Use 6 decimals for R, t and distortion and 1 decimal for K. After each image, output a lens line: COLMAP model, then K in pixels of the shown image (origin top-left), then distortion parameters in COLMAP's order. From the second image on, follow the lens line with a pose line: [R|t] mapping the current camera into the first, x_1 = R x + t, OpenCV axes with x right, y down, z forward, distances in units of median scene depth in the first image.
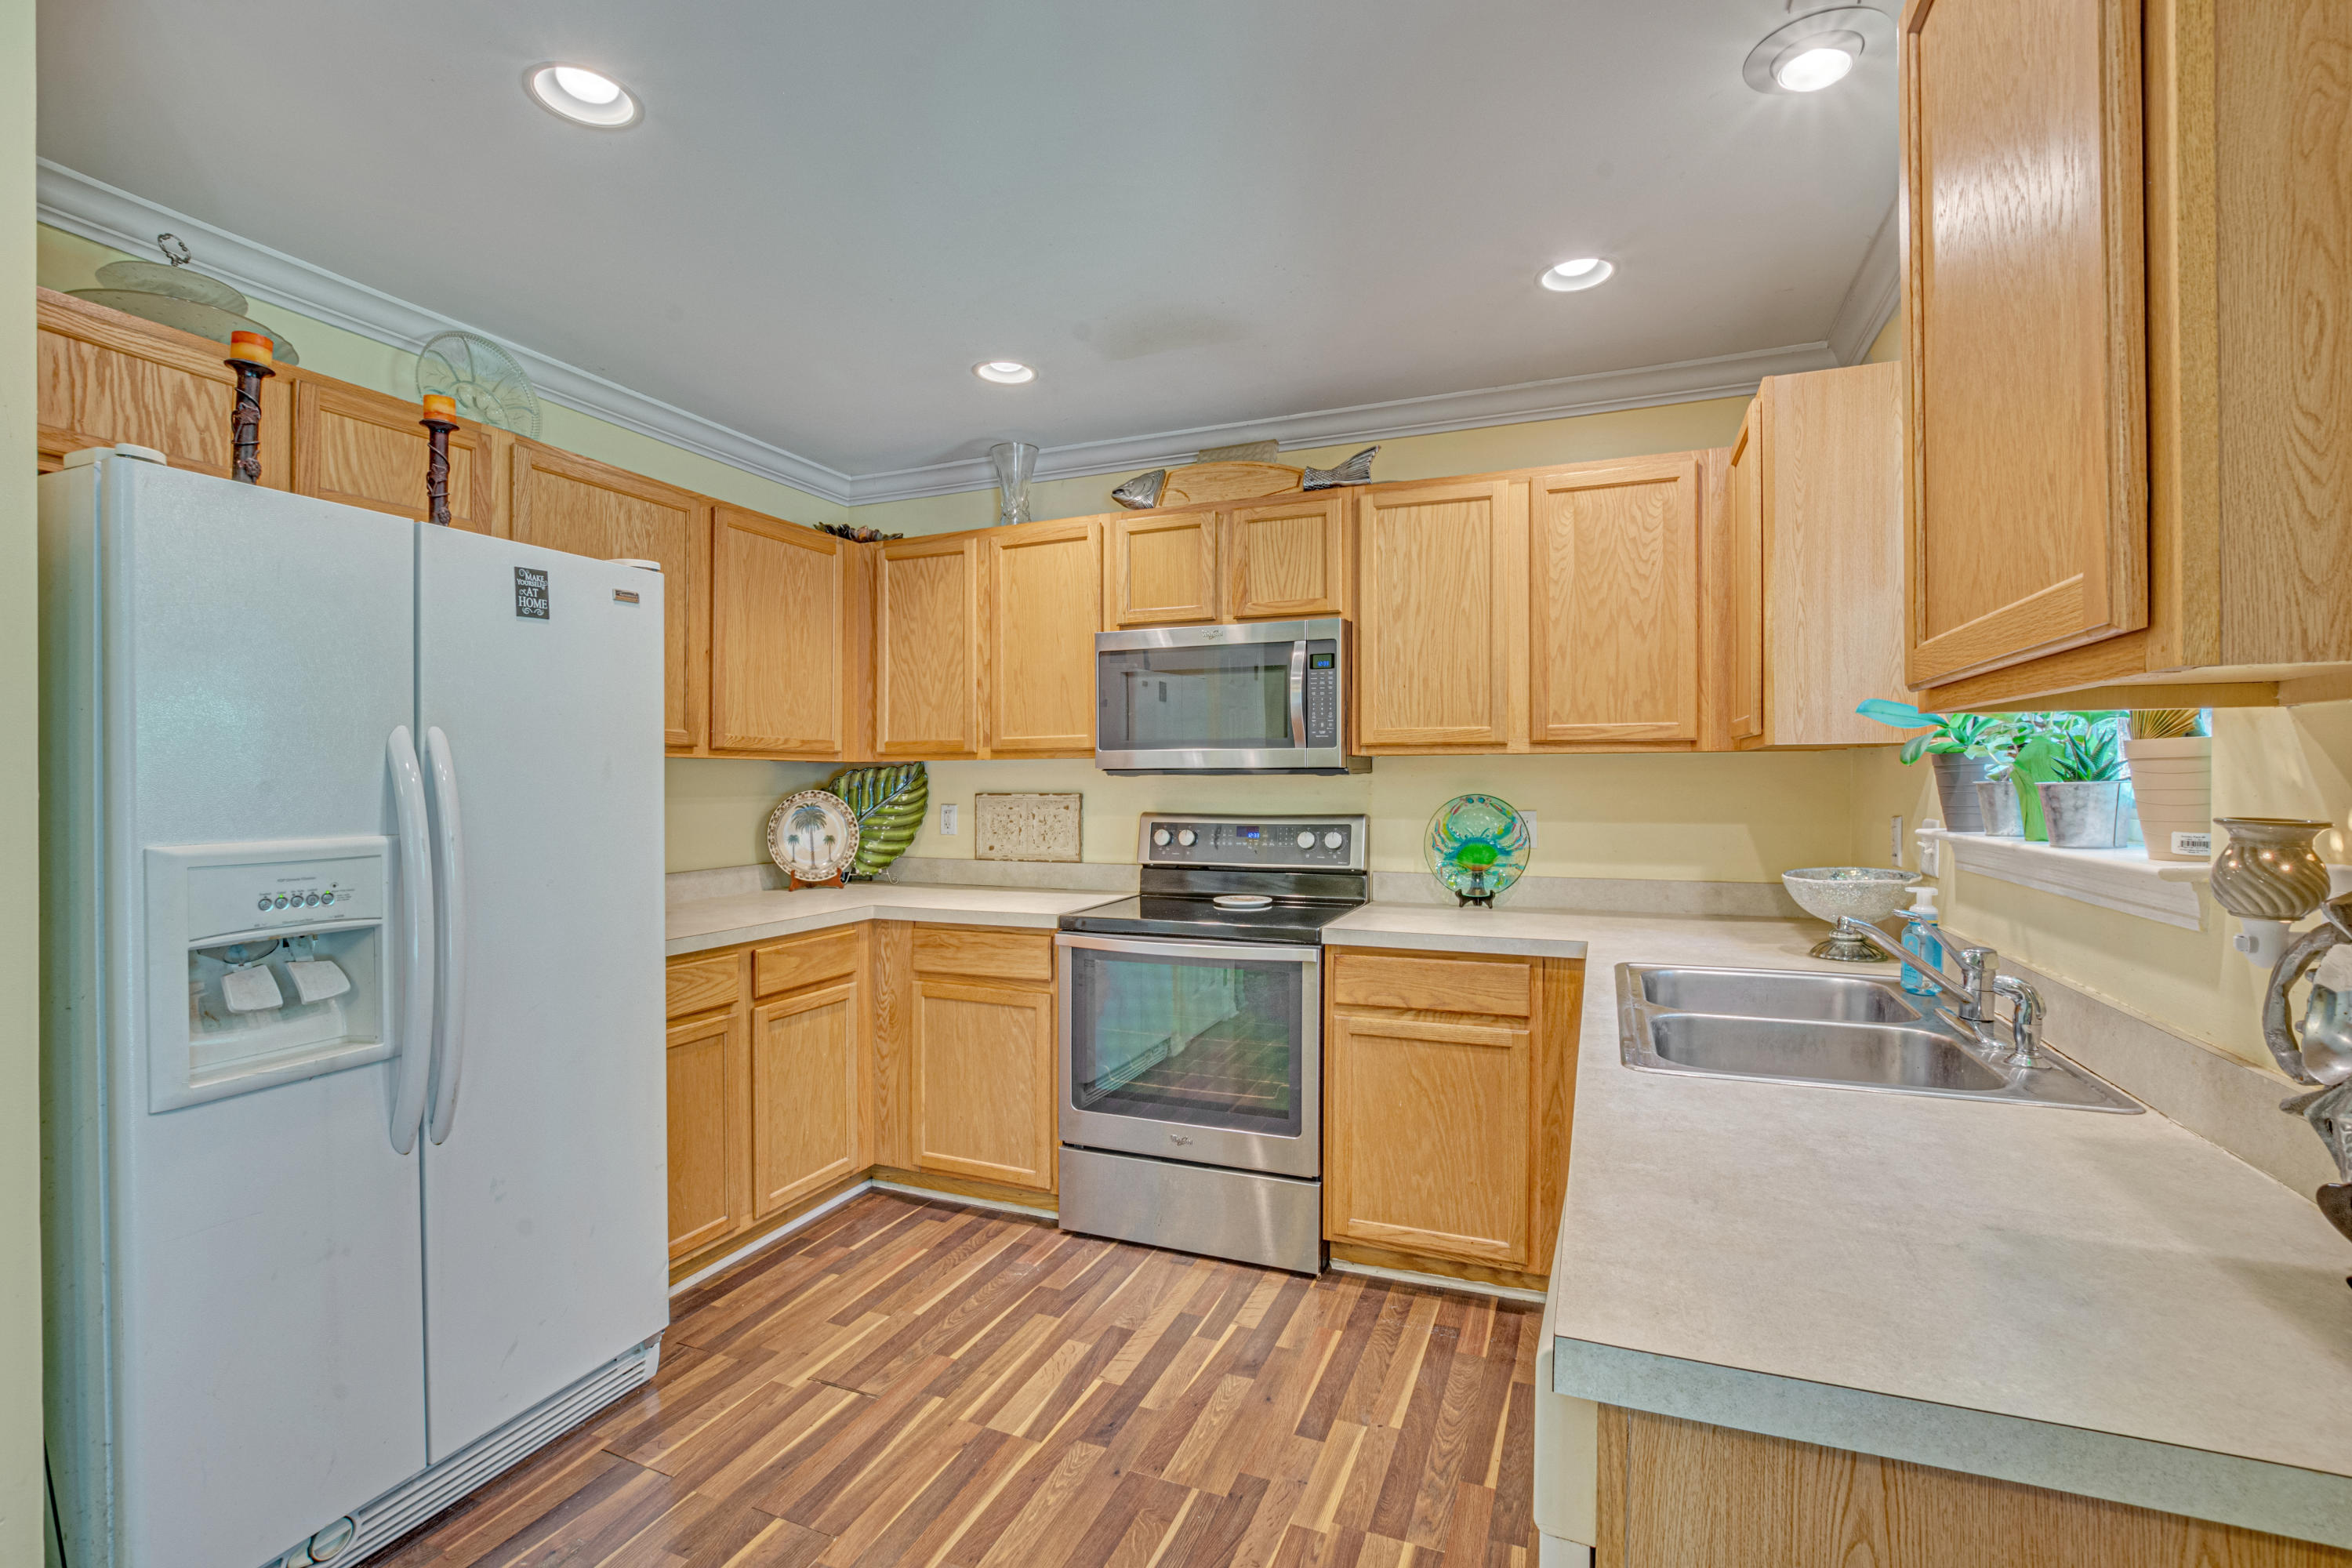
lens RADIAL K [[1037.9, 0, 1174.1], [0, 1037.9, 797.9], [0, 0, 1]] dist [-0.030441, 0.002861]
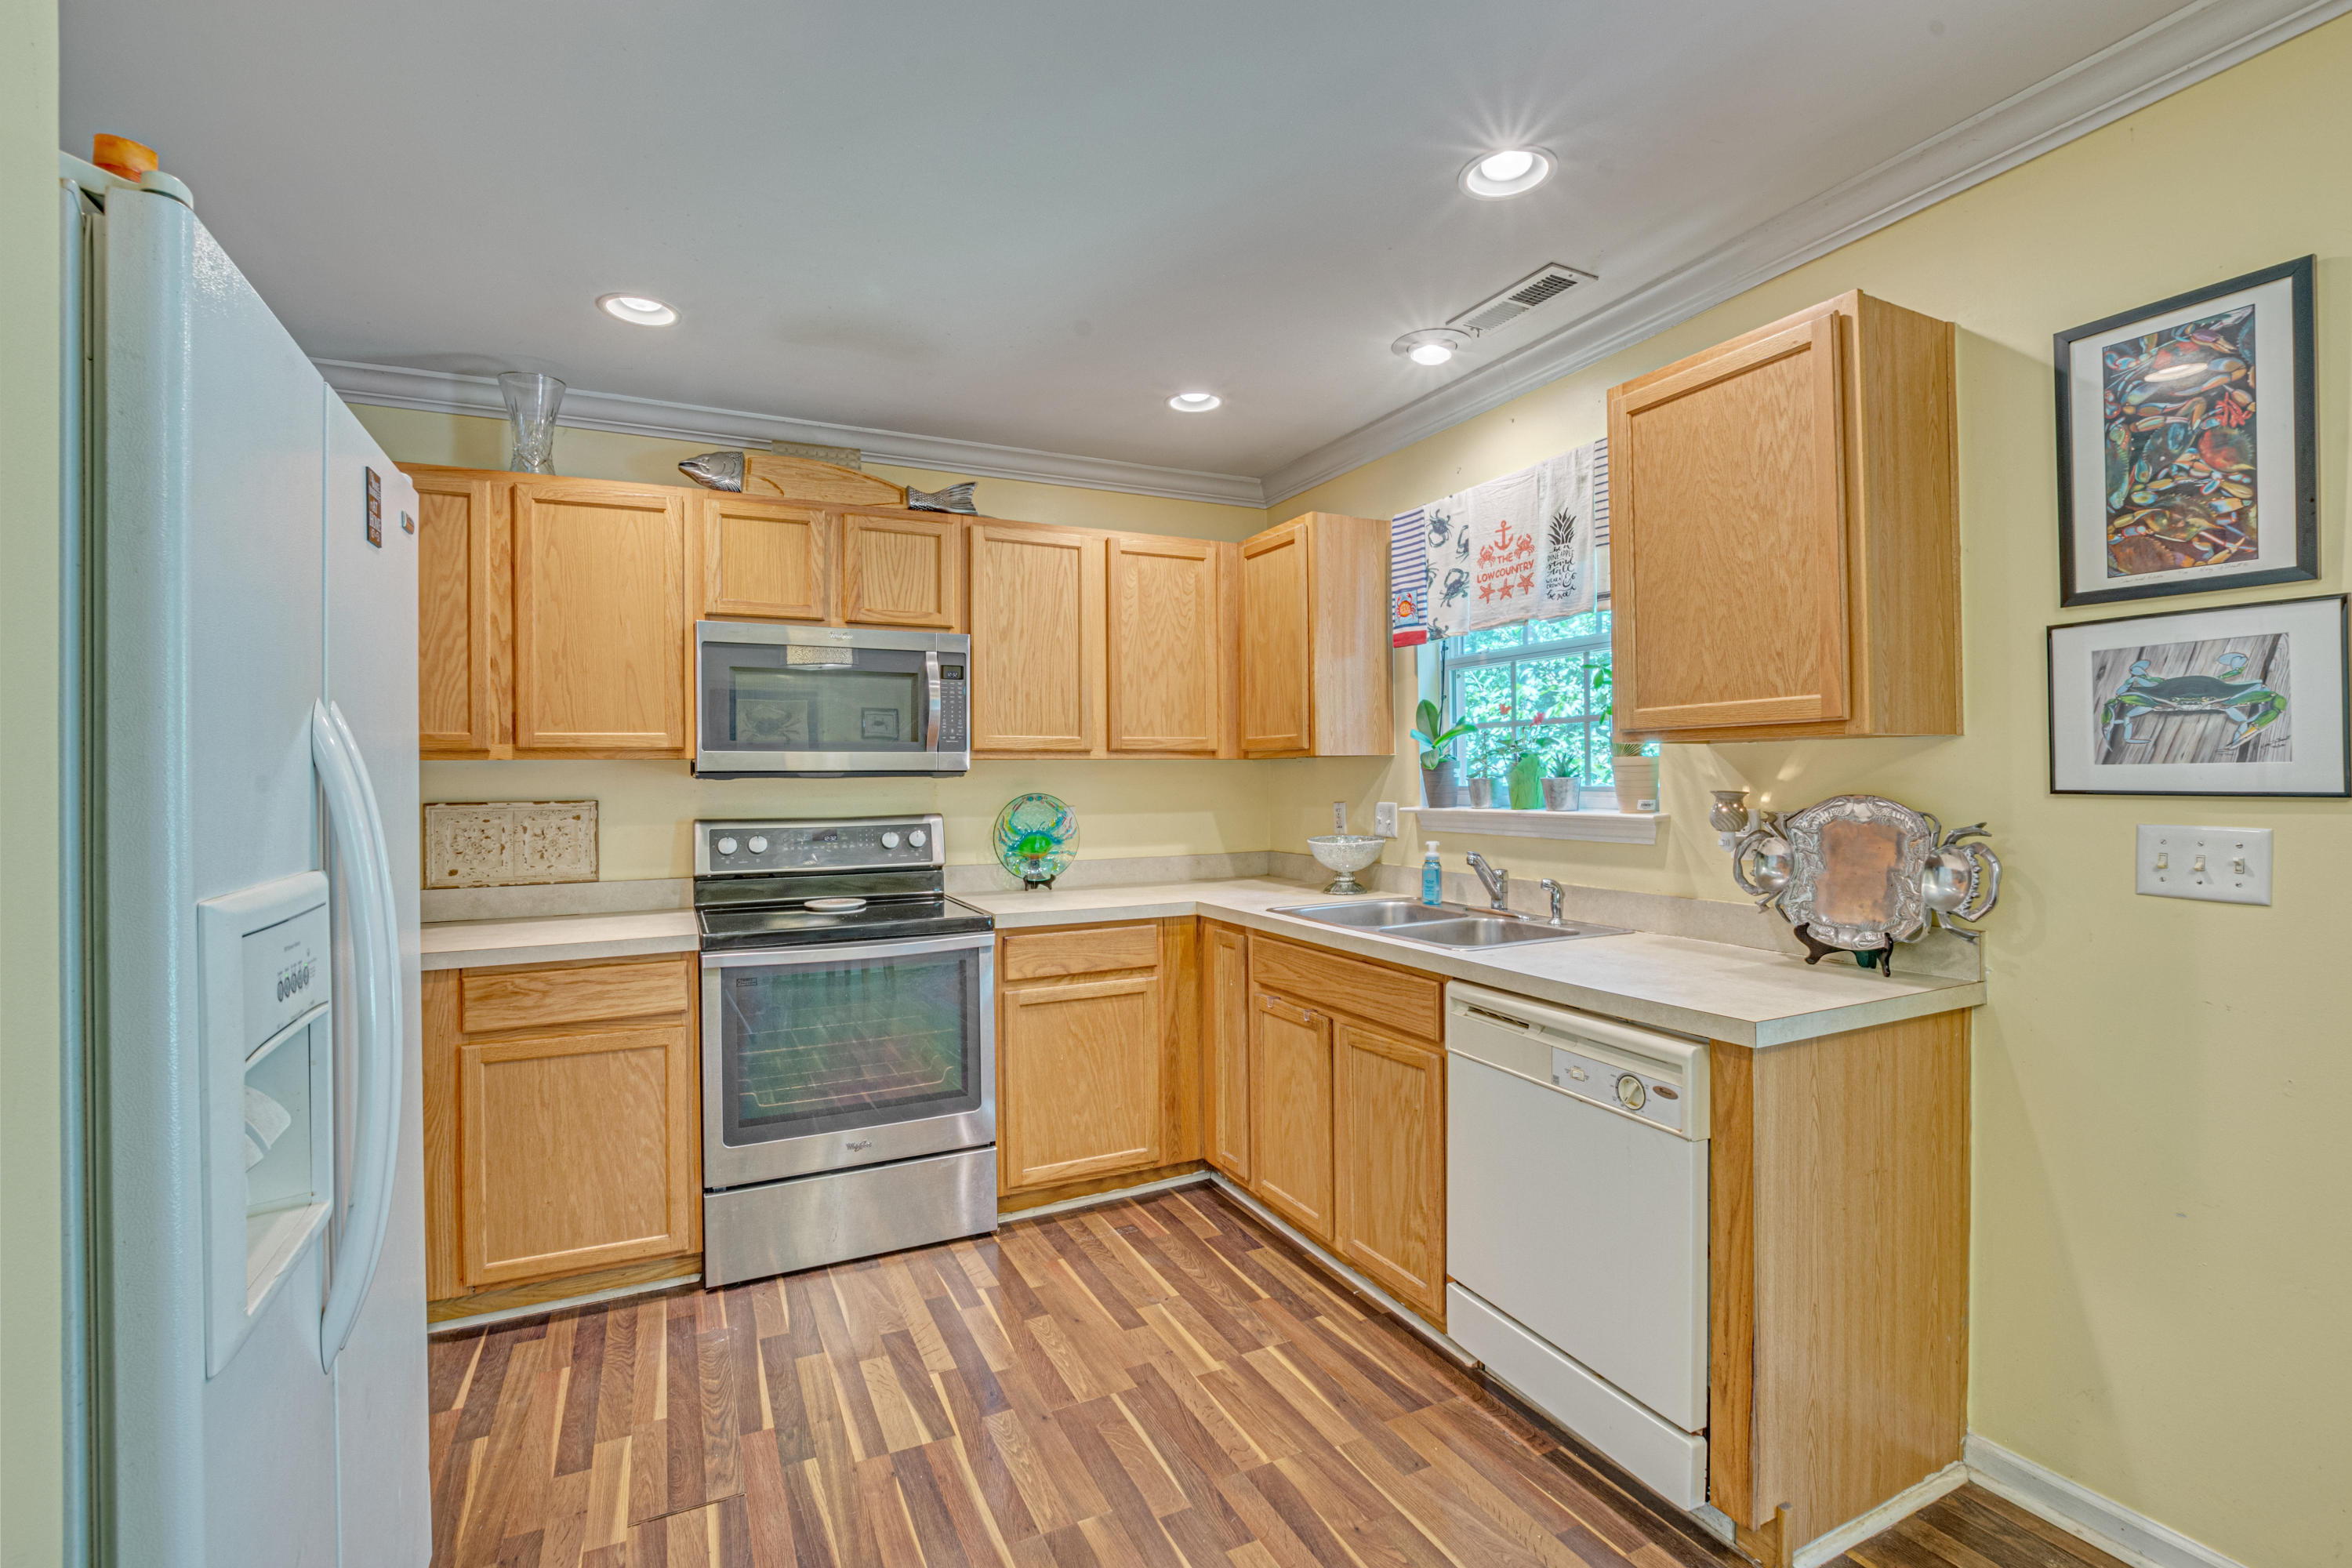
lens RADIAL K [[1037.9, 0, 1178.5], [0, 1037.9, 786.2], [0, 0, 1]] dist [-0.030441, 0.002861]
pose [[0.663016, -0.008481, 0.748557, -0.522495], [0.020689, 0.999761, -0.006998, -0.000193], [-0.748319, 0.020127, 0.663033, 0.107981]]
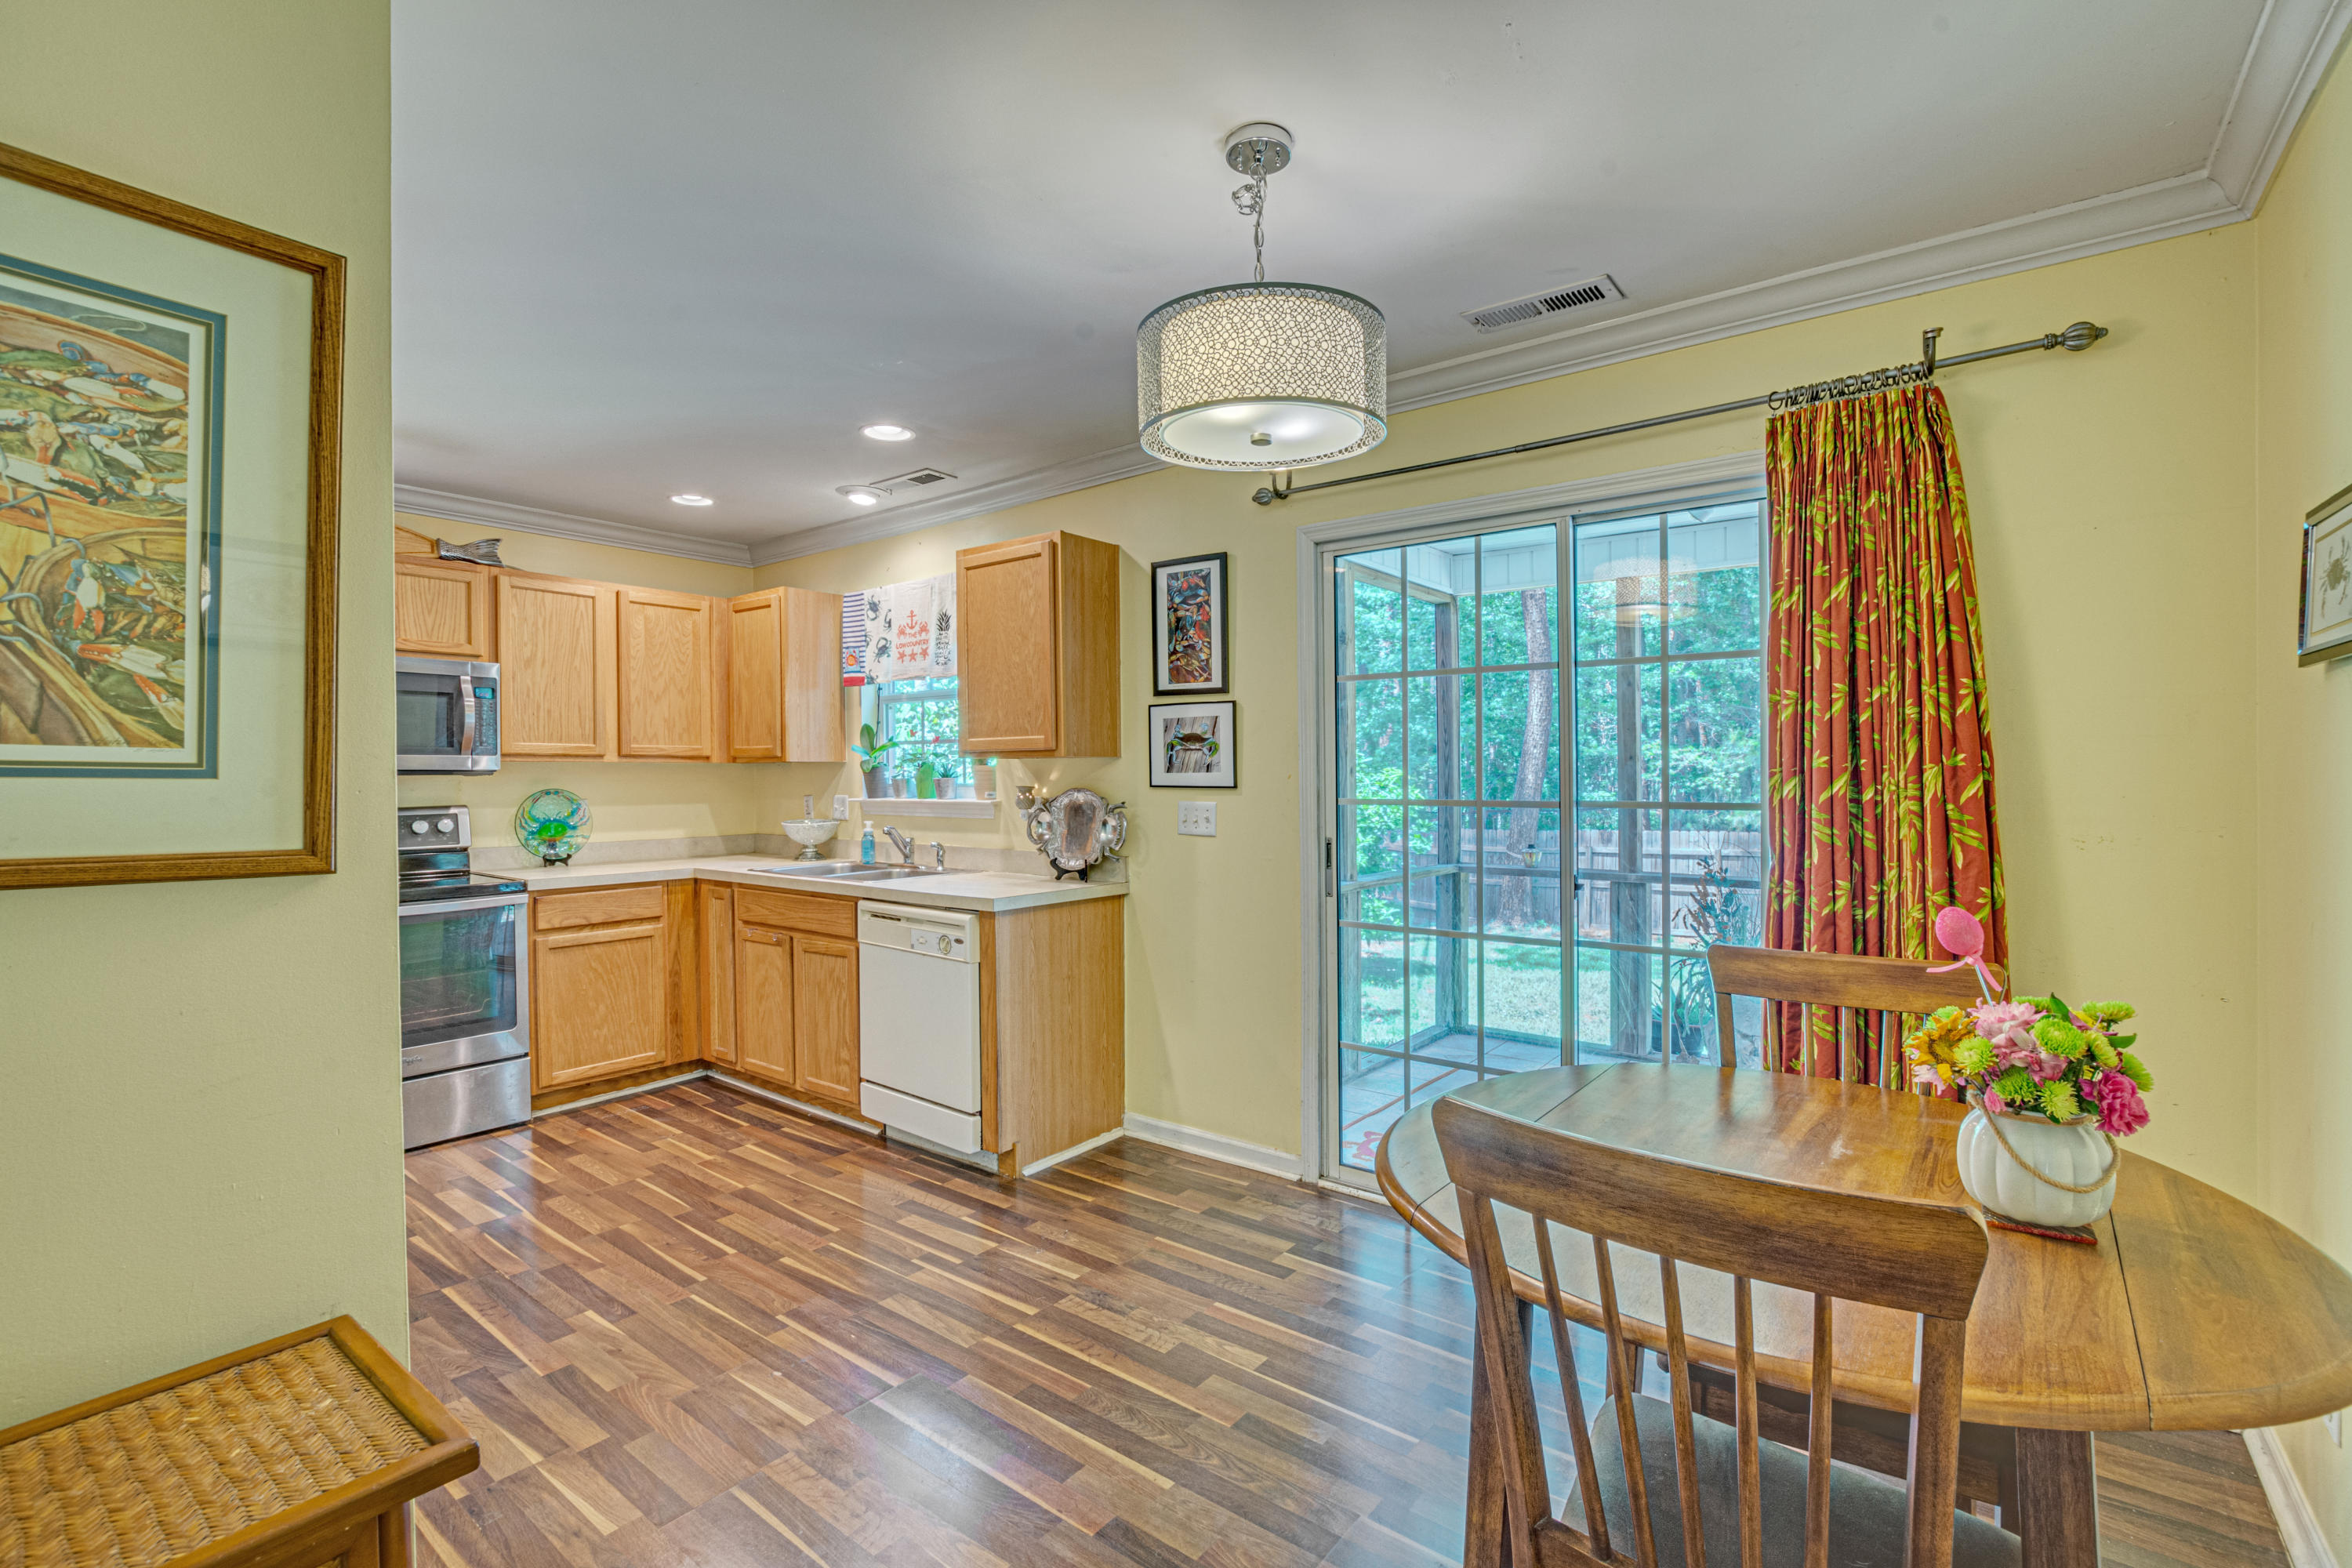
lens RADIAL K [[1037.9, 0, 1174.7], [0, 1037.9, 802.5], [0, 0, 1]] dist [-0.030441, 0.002861]
pose [[0.269902, -0.022123, 0.962634, -0.938307], [0.019654, 0.999654, 0.017463, 0.008137], [-0.962687, 0.014206, 0.270243, -0.252655]]
